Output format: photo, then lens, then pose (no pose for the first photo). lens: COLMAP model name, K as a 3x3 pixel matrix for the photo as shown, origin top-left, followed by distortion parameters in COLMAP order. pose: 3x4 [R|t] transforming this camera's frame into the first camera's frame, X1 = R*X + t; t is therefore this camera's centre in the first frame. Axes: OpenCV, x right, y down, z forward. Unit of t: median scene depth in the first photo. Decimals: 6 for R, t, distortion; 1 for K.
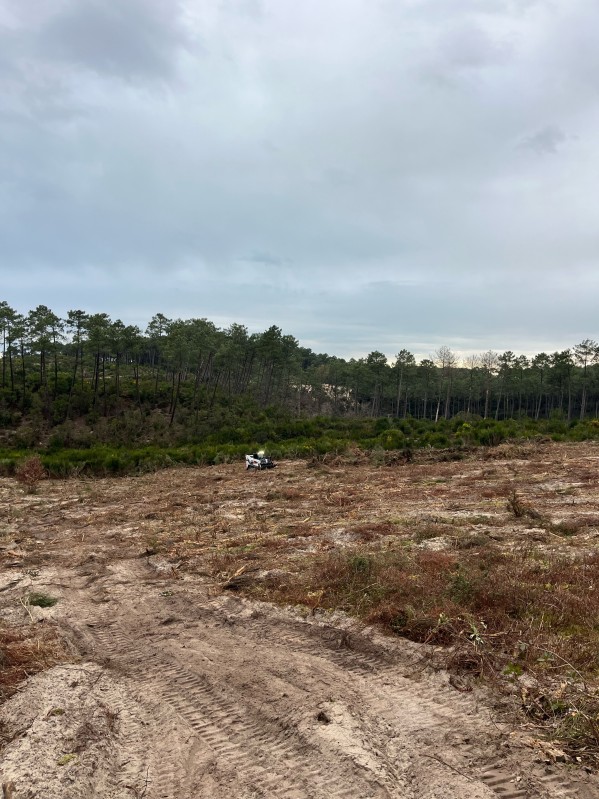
lens RADIAL K [[577.2, 0, 299.5], [0, 577.2, 399.5], [0, 0, 1]] dist [-0.001881, -0.000346]
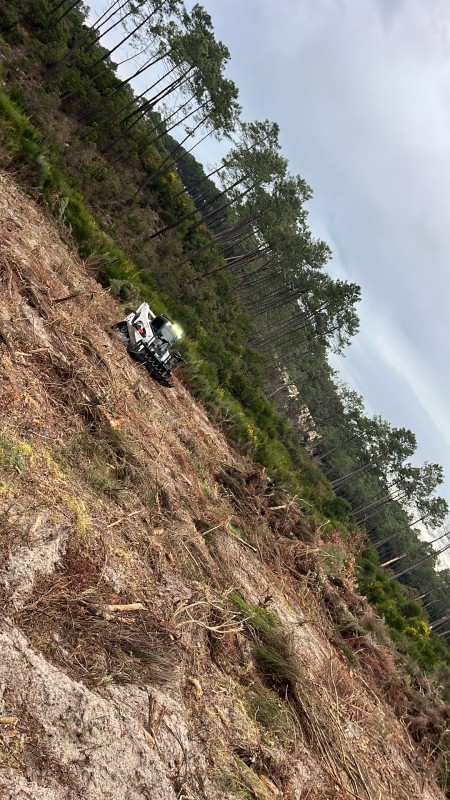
lens RADIAL K [[596.4, 0, 225.0], [0, 596.4, 400.0], [0, 0, 1]] dist [0.000035, -0.000143]
pose [[0.575499, 0.816972, -0.036857, -0.001432], [-0.814839, 0.576664, 0.059127, 0.037453], [0.069559, -0.003995, 0.997570, 0.342151]]
